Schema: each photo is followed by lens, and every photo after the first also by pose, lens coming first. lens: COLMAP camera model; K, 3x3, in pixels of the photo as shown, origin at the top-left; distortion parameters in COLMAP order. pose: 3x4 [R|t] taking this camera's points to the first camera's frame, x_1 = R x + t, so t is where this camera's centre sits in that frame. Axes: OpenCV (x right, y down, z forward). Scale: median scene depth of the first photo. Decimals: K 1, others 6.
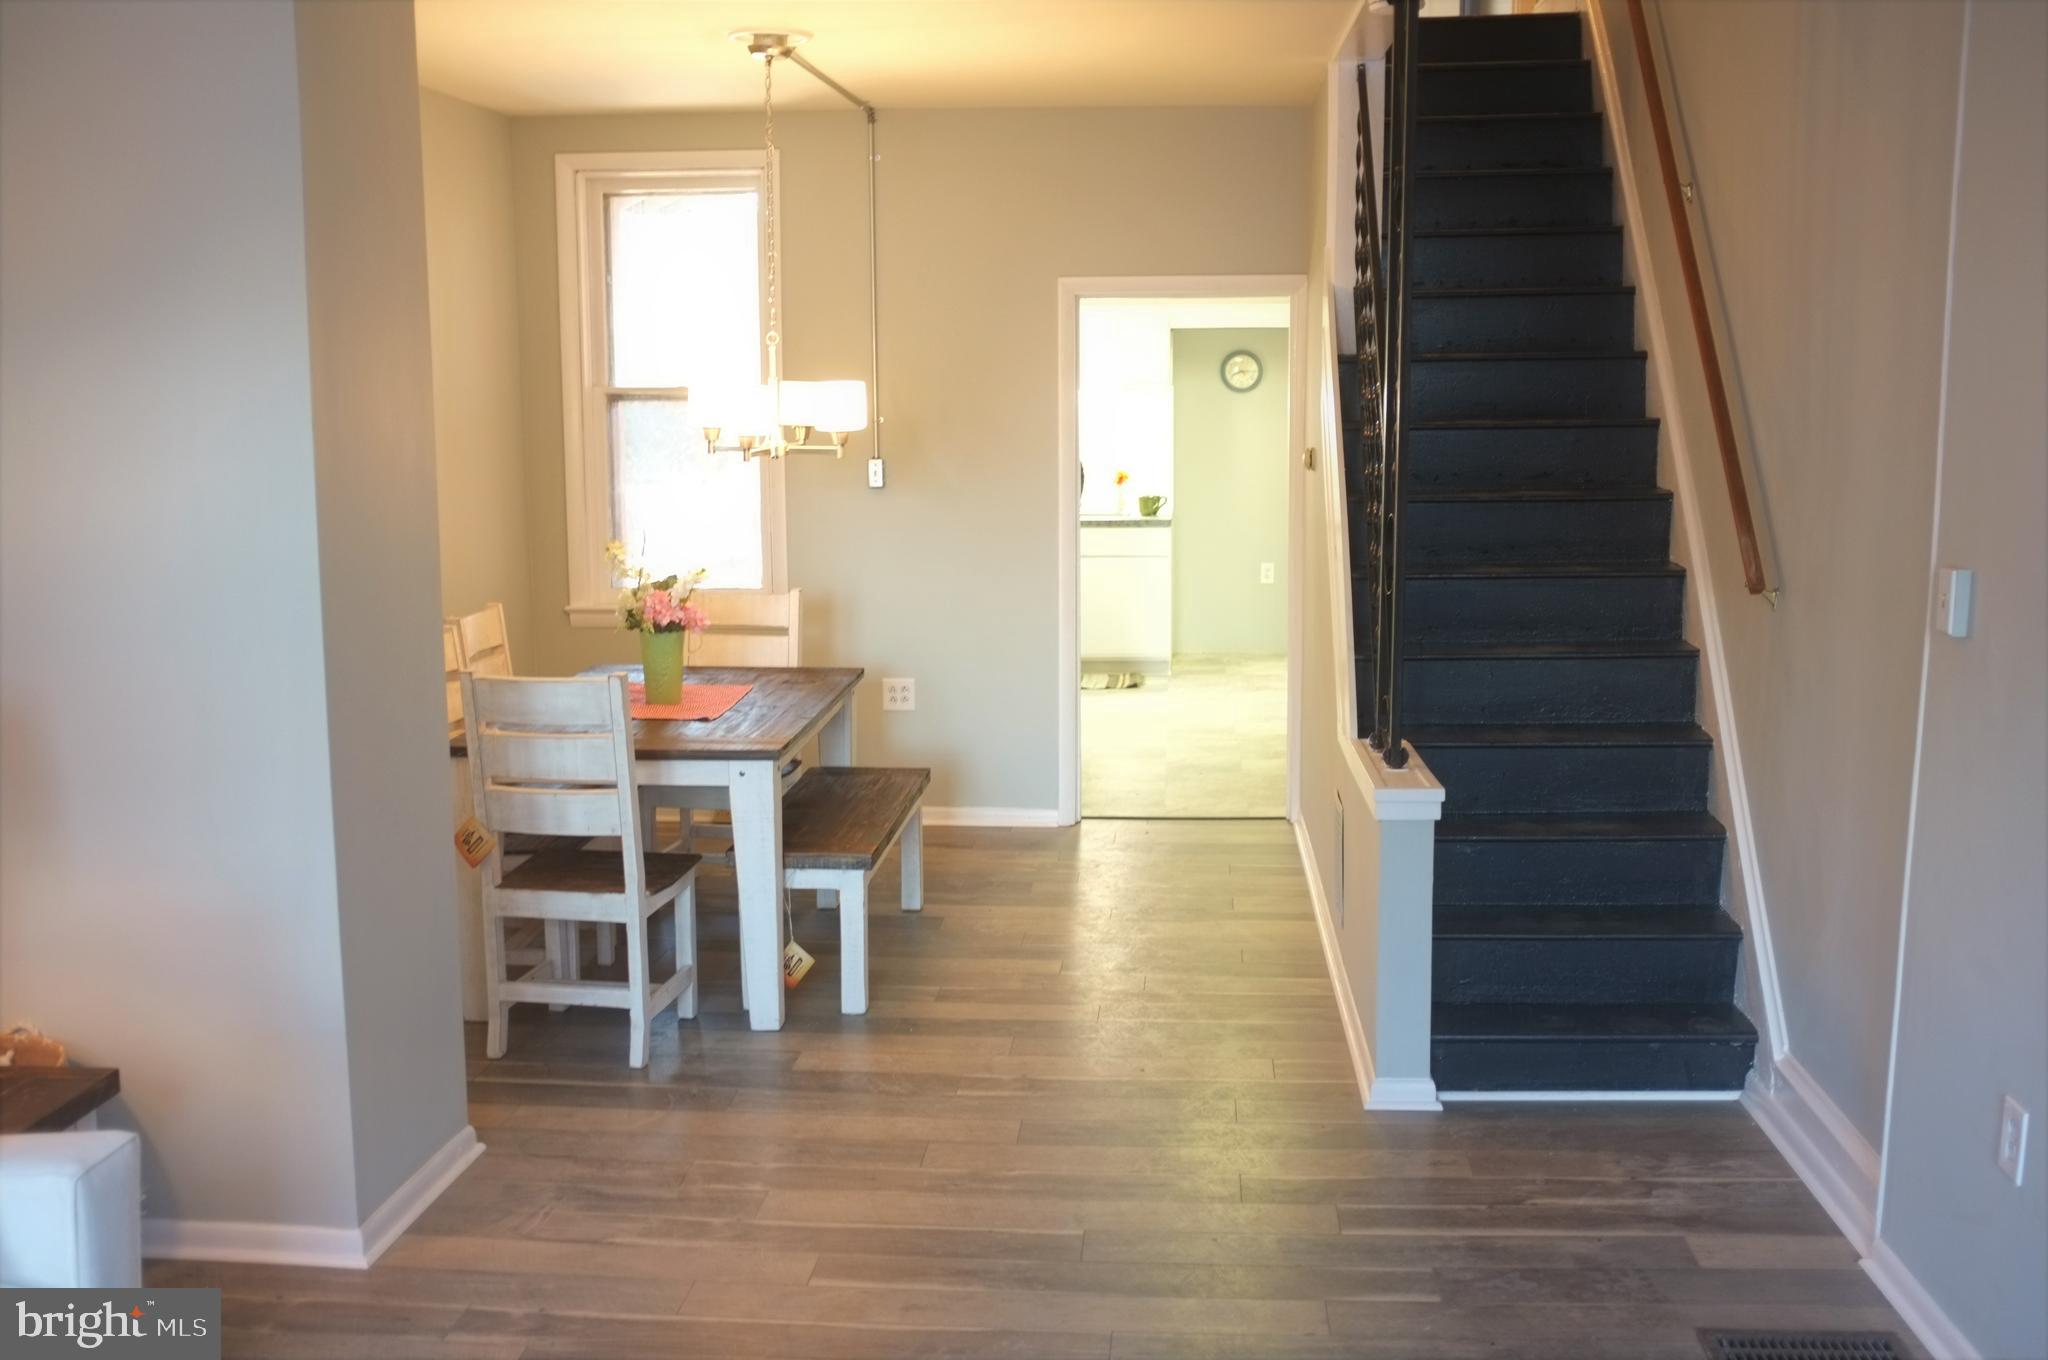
lens RADIAL K [[2056.2, 0, 1024.0], [0, 2056.2, 680.0], [0, 0, 1]] dist [-0.114588, 0.175557]
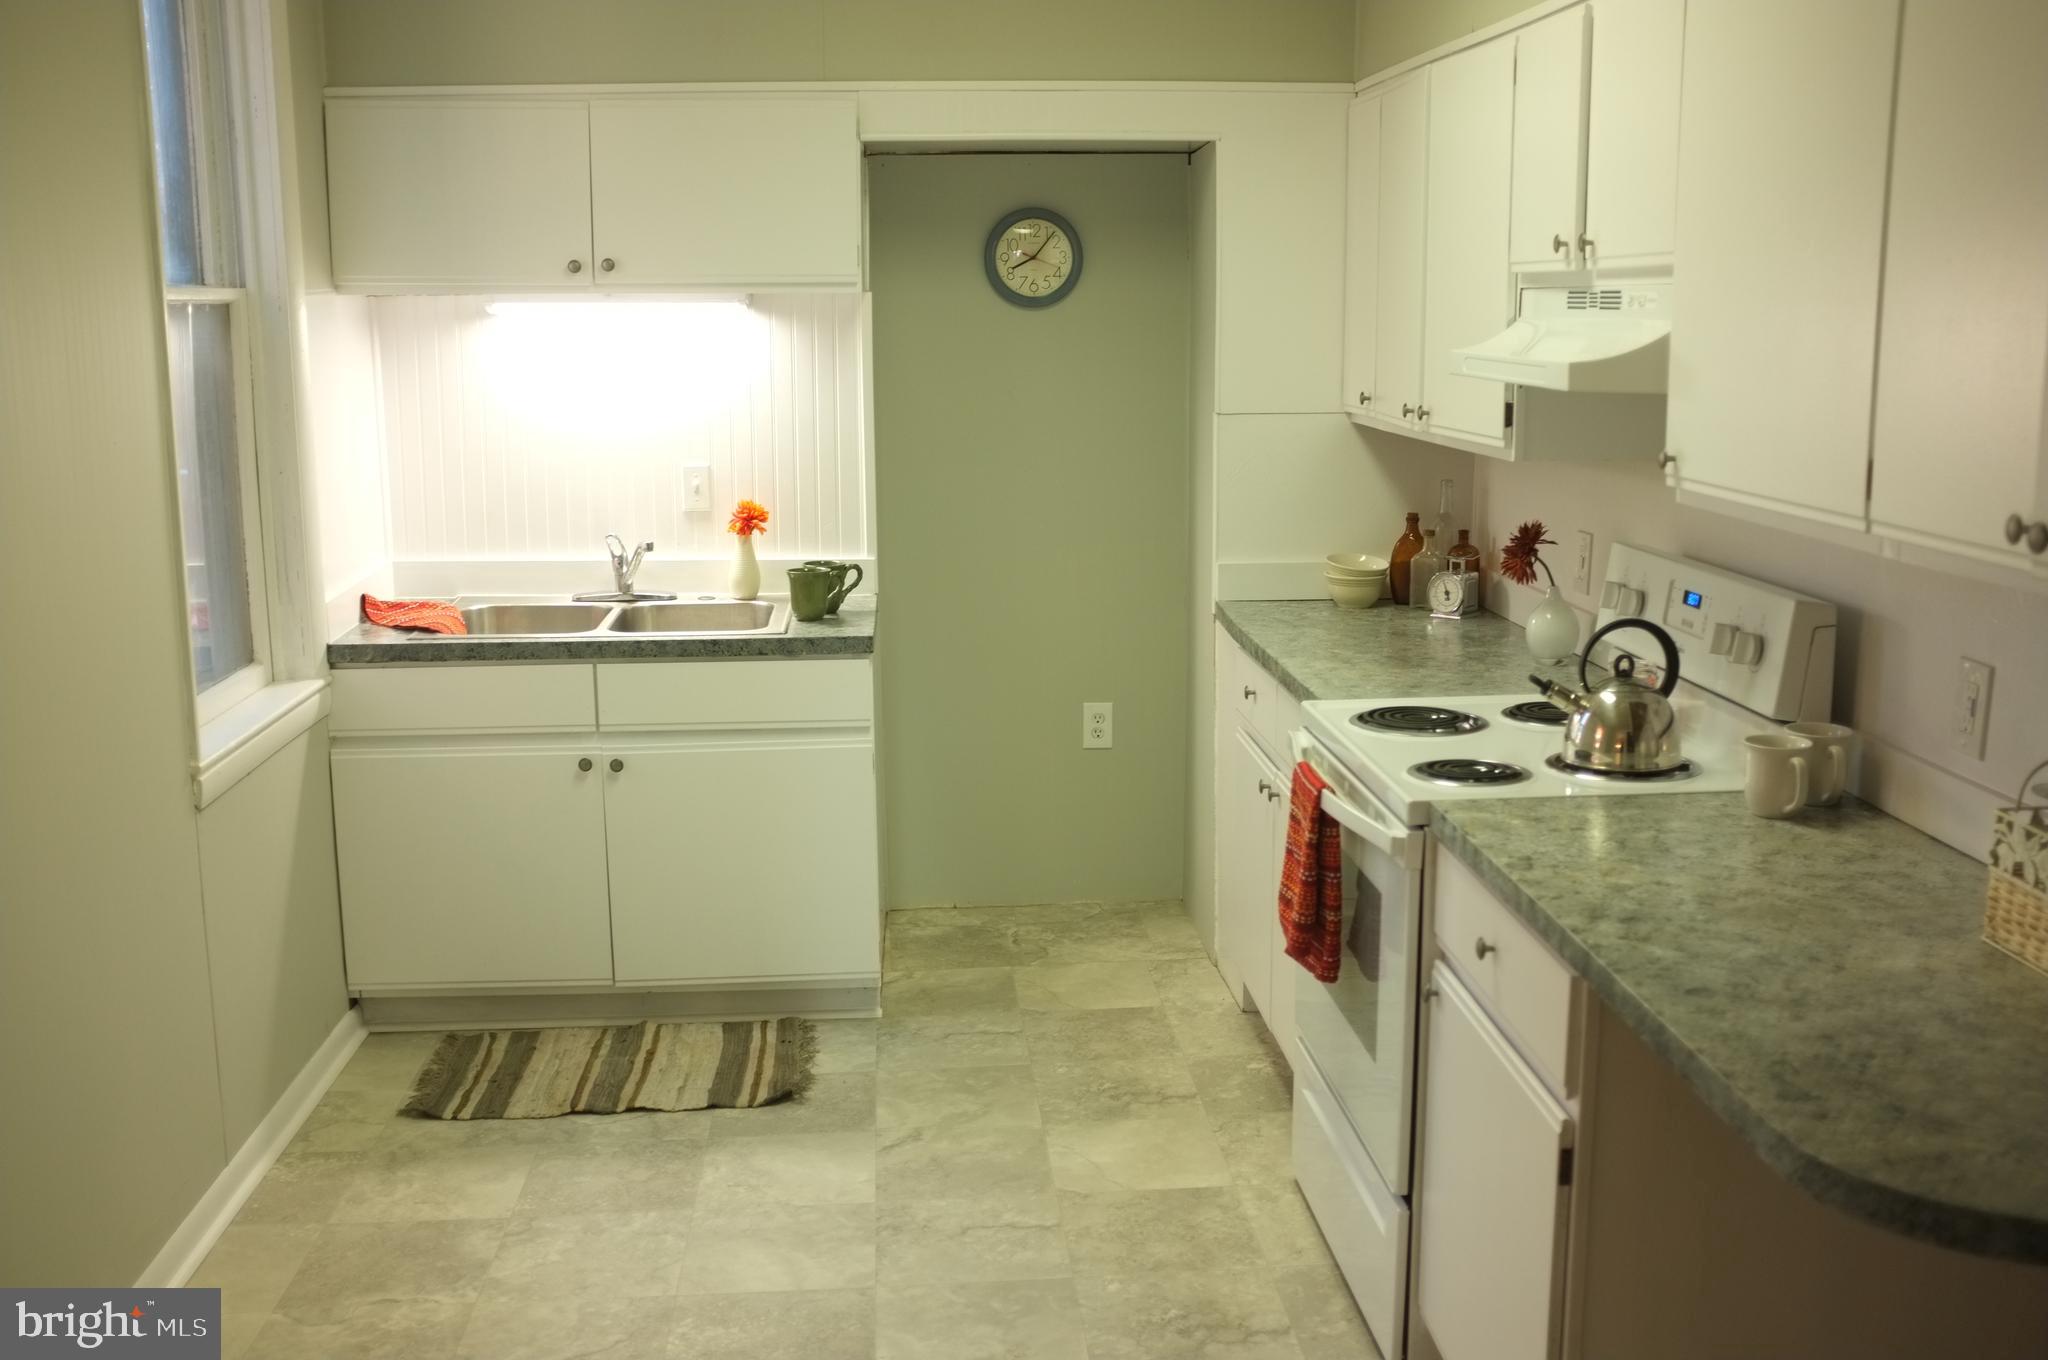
lens RADIAL K [[2056.2, 0, 1024.0], [0, 2056.2, 680.0], [0, 0, 1]] dist [-0.114588, 0.175557]
pose [[0.989889, -0.024631, 0.139686, 0.090911], [0.020100, 0.999228, 0.033754, -0.164591], [-0.140410, -0.030605, 0.989620, 1.226649]]
